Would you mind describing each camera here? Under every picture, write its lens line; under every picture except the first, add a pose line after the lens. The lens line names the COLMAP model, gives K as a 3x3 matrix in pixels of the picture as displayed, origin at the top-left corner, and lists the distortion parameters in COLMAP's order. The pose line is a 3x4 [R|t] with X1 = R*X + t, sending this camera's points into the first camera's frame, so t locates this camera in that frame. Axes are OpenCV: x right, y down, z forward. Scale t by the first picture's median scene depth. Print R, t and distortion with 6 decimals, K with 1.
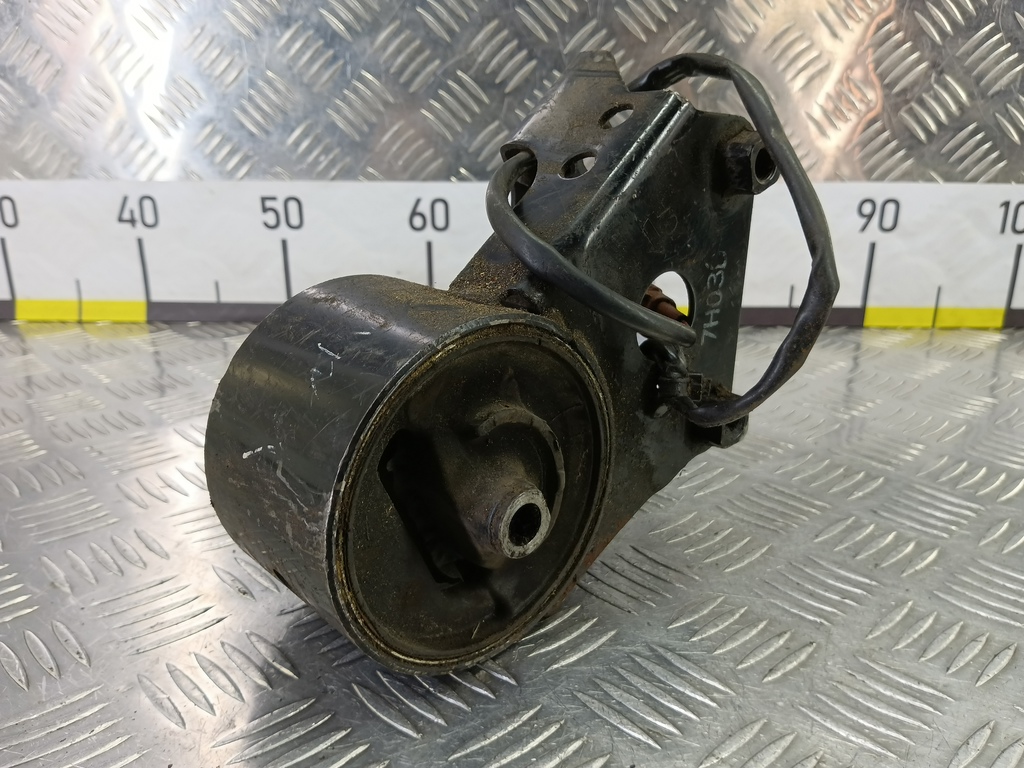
lens RADIAL K [[843.9, 0, 514.2], [0, 843.9, 410.2], [0, 0, 1]] dist [0.028382, -0.120784]
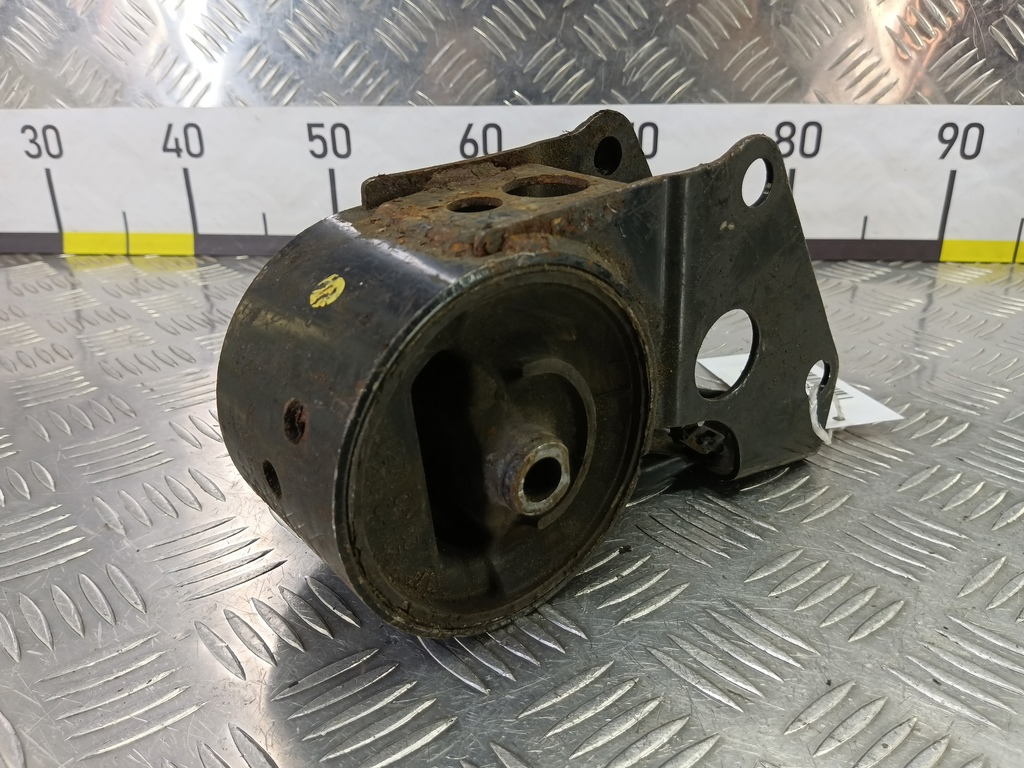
lens RADIAL K [[835.9, 0, 513.9], [0, 835.9, 417.2], [0, 0, 1]] dist [0.028023, -0.112361]
pose [[0.998808, 0.009724, -0.047836, -0.020188], [-0.005597, 0.996307, 0.085675, -0.002801], [0.048492, -0.085305, 0.995174, 0.042860]]
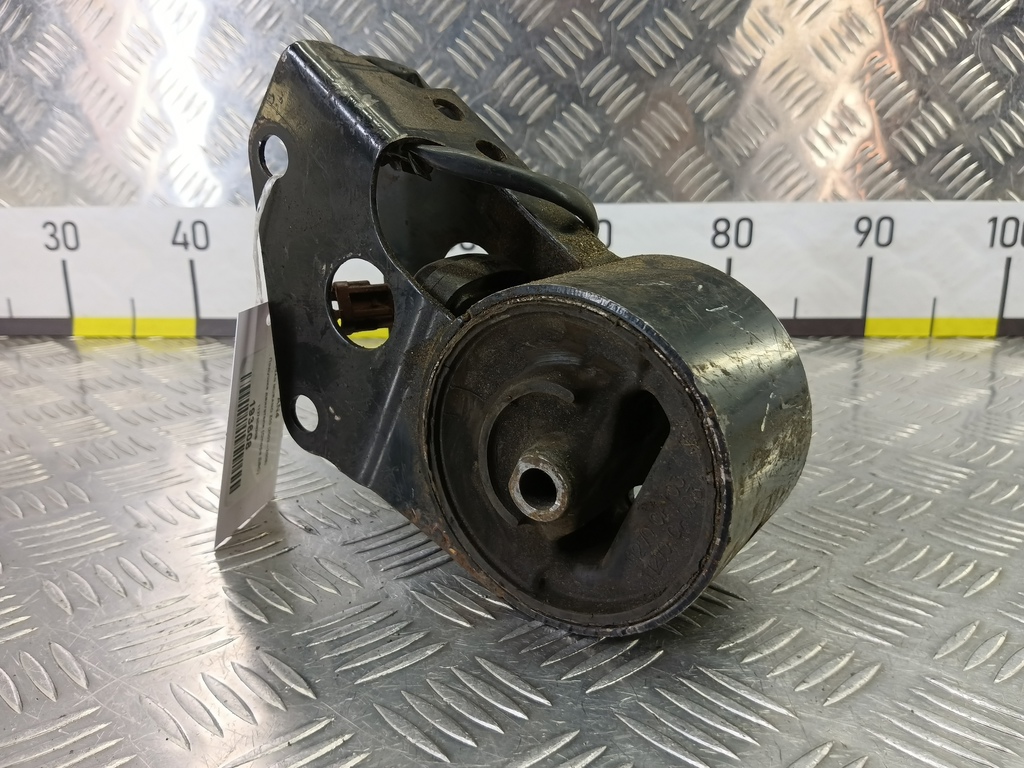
lens RADIAL K [[840.5, 0, 510.1], [0, 840.5, 410.2], [0, 0, 1]] dist [0.071740, -0.201606]
pose [[0.999828, -0.005845, -0.017575, -0.019410], [0.004610, 0.997572, -0.069490, 0.086709], [0.017939, 0.069397, 0.997428, -0.085357]]
